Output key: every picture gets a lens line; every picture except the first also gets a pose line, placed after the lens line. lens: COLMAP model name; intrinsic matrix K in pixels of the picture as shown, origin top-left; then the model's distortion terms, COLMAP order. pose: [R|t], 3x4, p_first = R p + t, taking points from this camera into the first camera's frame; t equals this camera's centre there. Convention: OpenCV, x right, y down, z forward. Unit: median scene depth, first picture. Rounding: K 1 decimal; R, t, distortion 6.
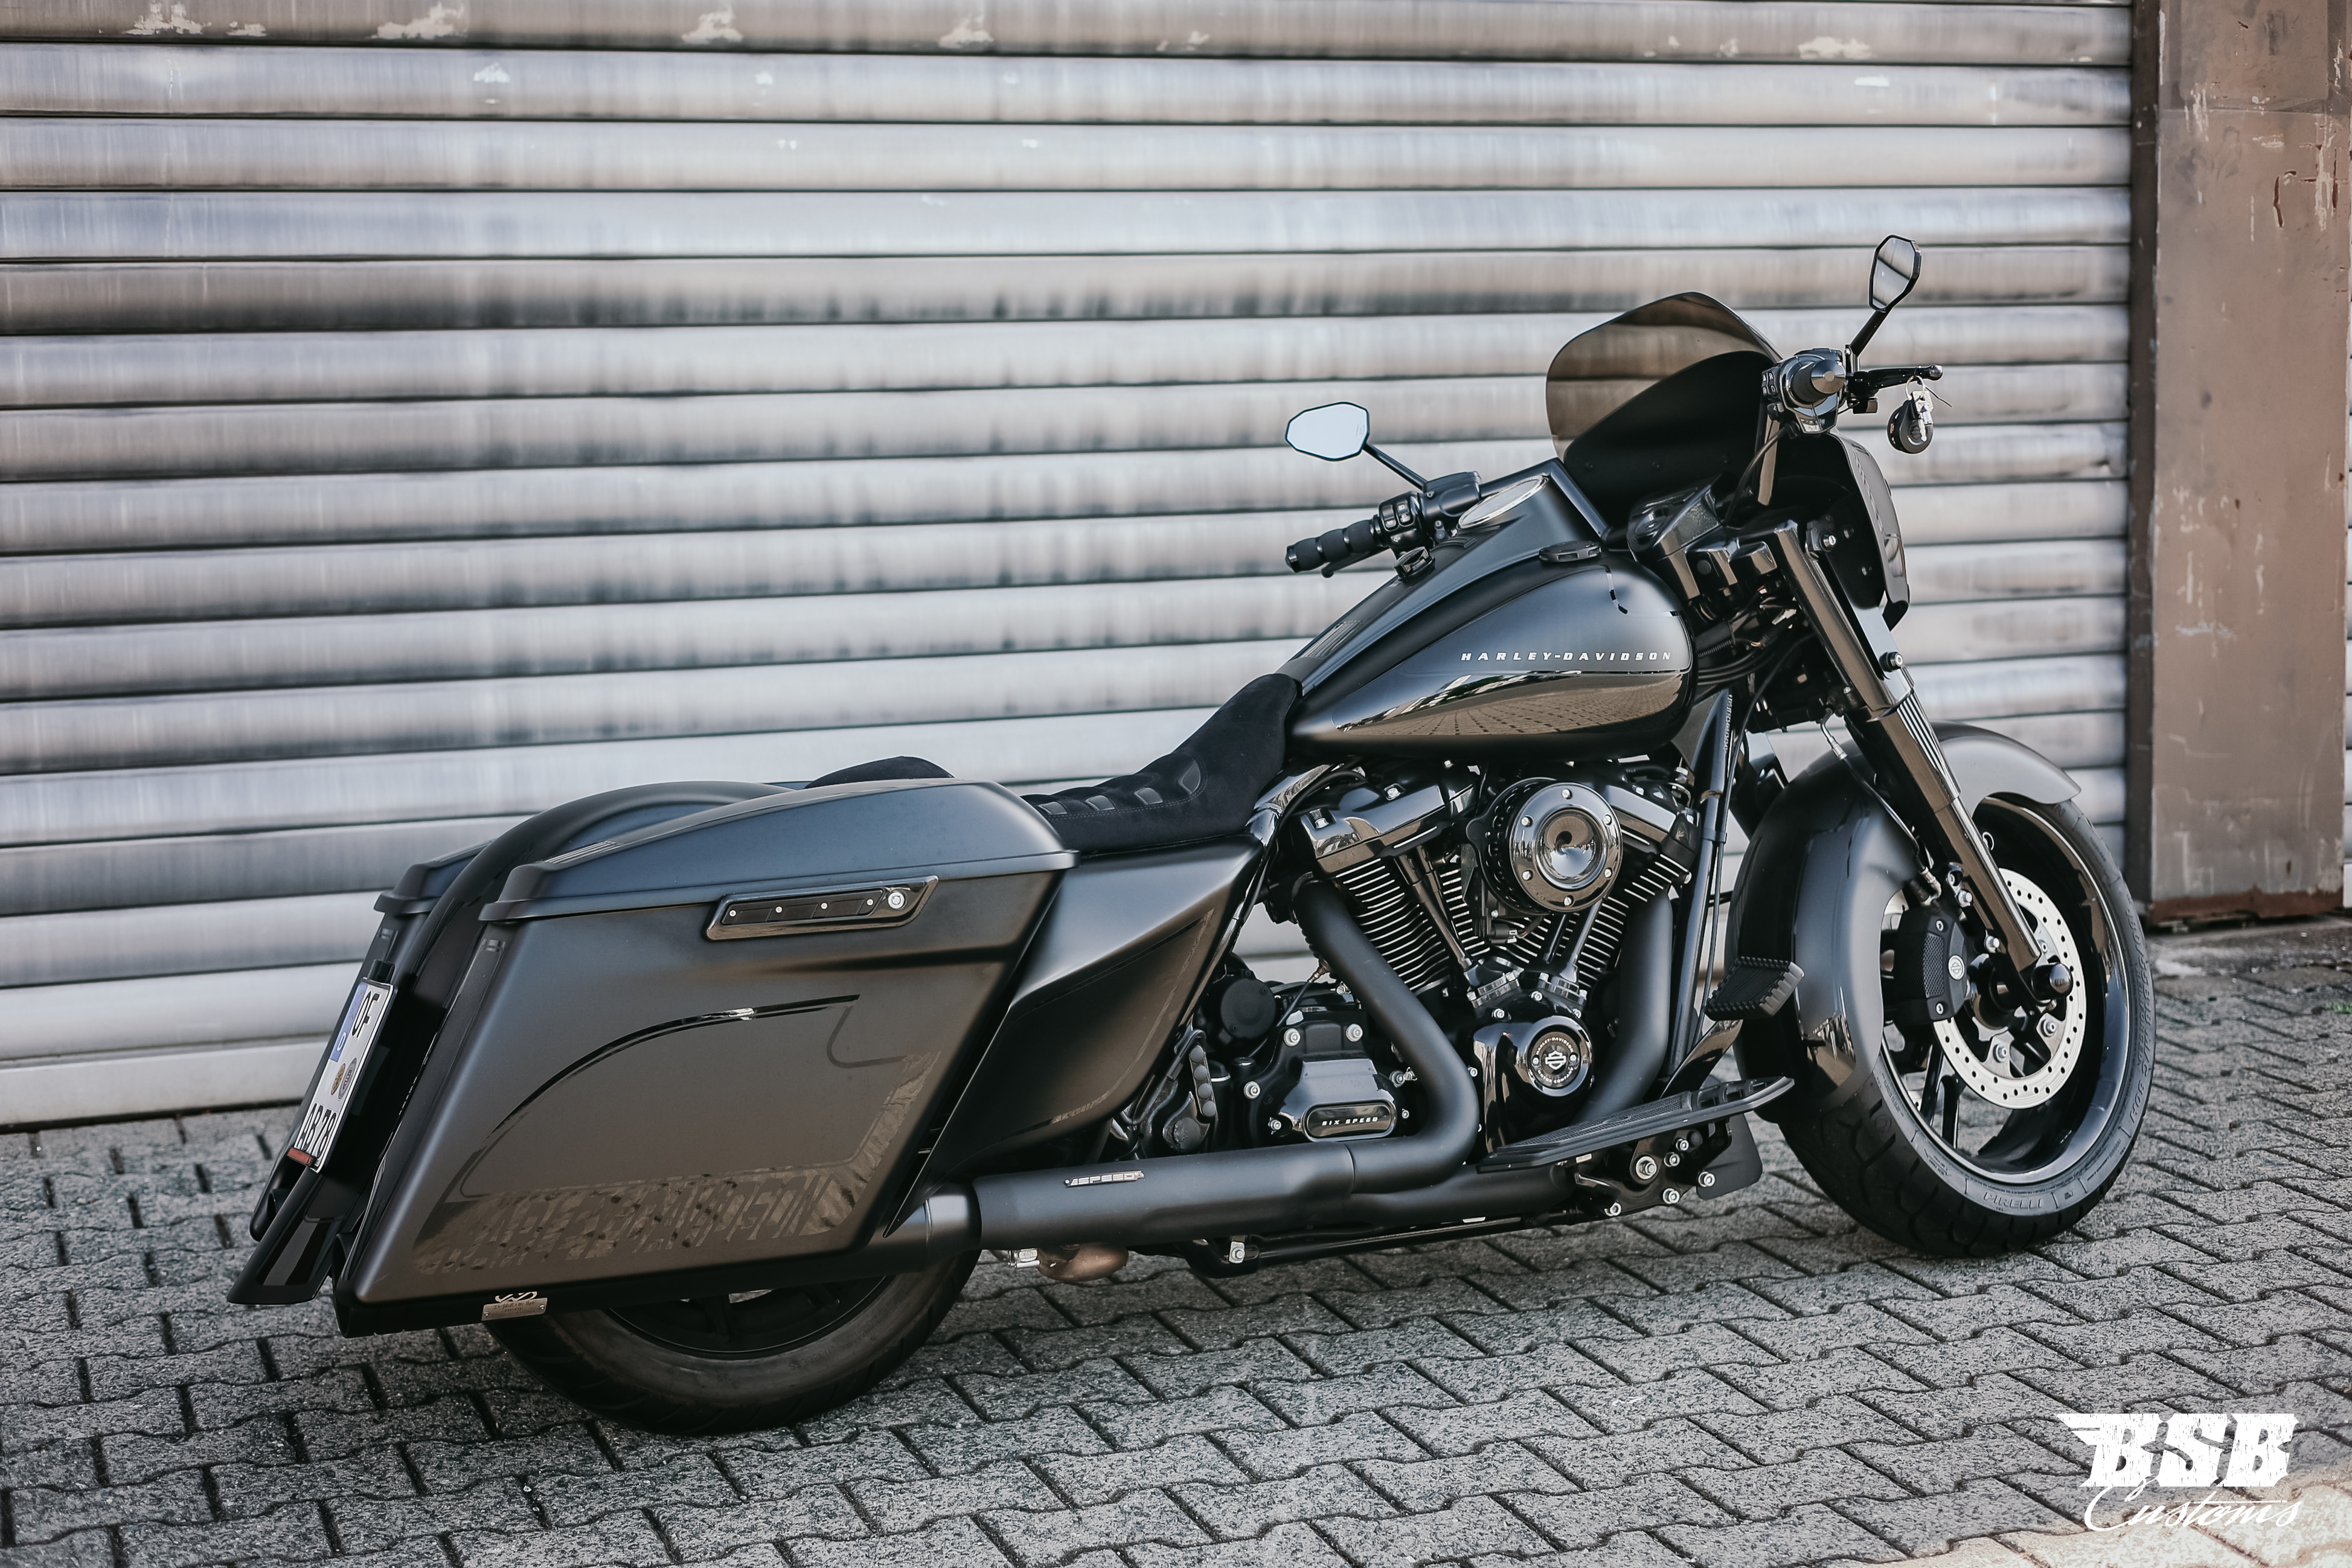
lens RADIAL K [[3367.3, 0, 1153.9], [0, 3367.3, 780.4], [0, 0, 1]] dist [0.046980, -0.211521]
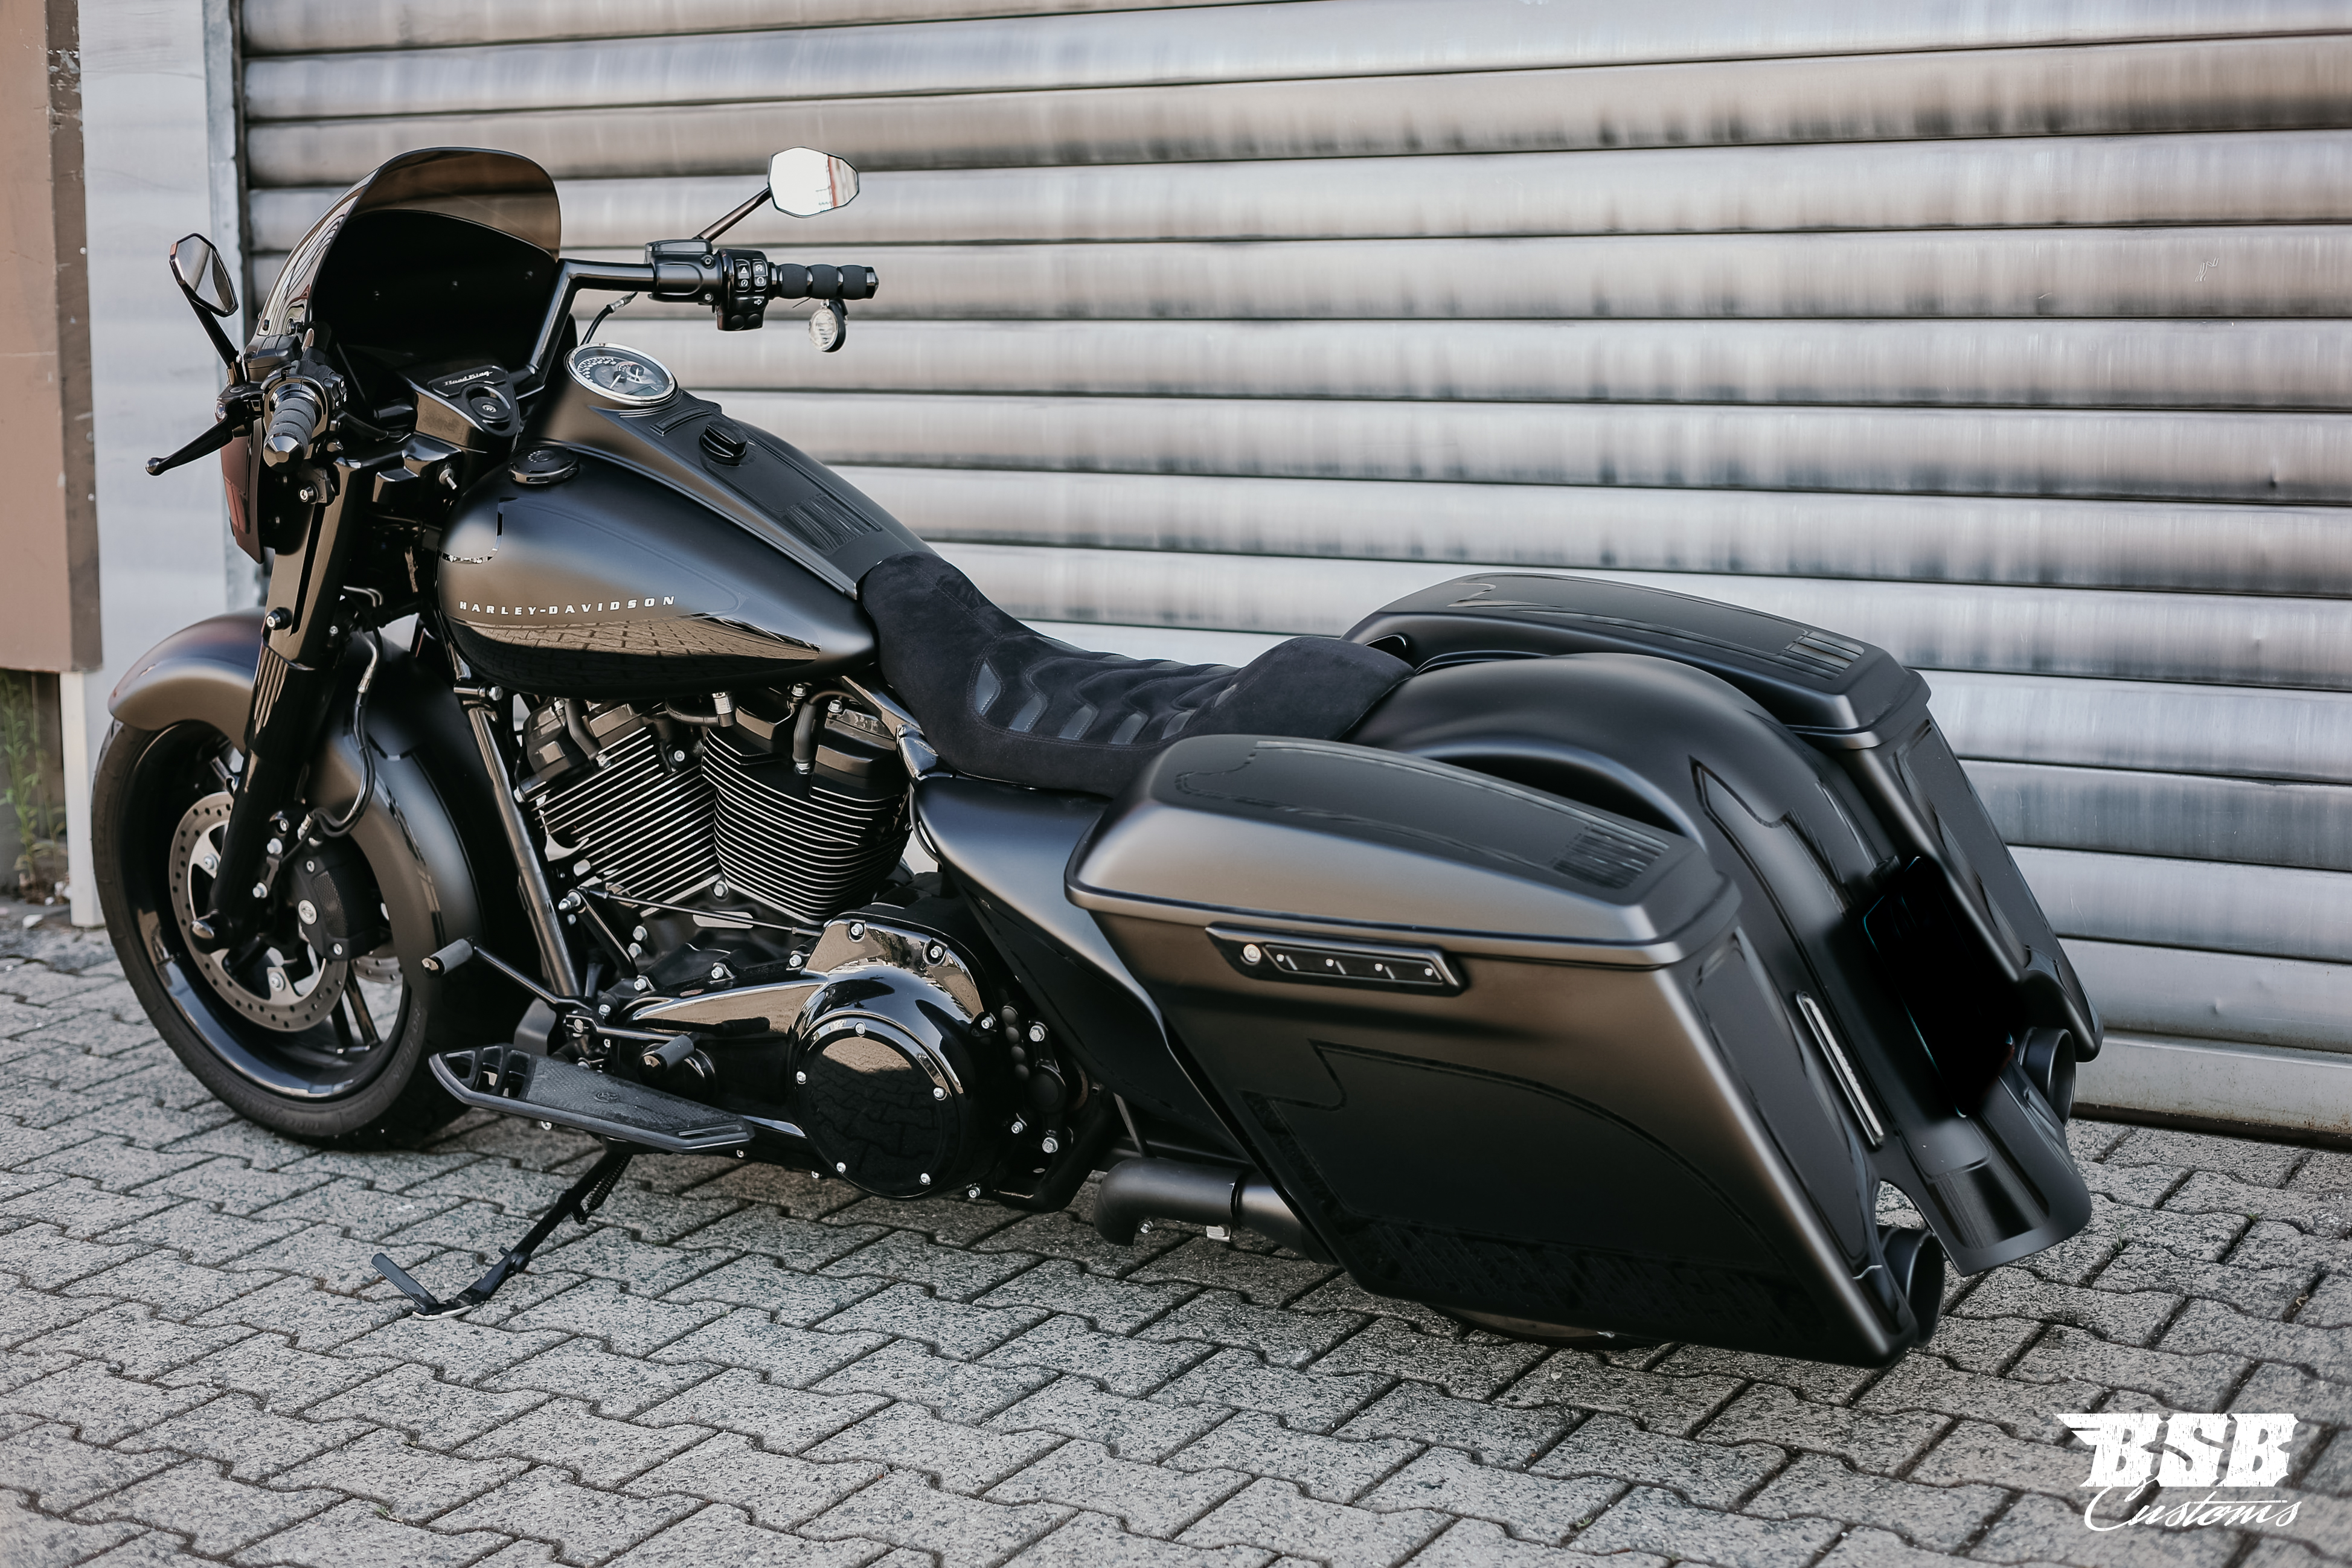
lens RADIAL K [[3367.3, 0, 1153.9], [0, 3367.3, 780.4], [0, 0, 1]] dist [0.046980, -0.211521]
pose [[0.620421, 0.135179, -0.772531, 0.533806], [-0.092106, 0.990776, 0.099397, -0.060198], [0.778841, 0.009487, 0.627149, 0.433961]]
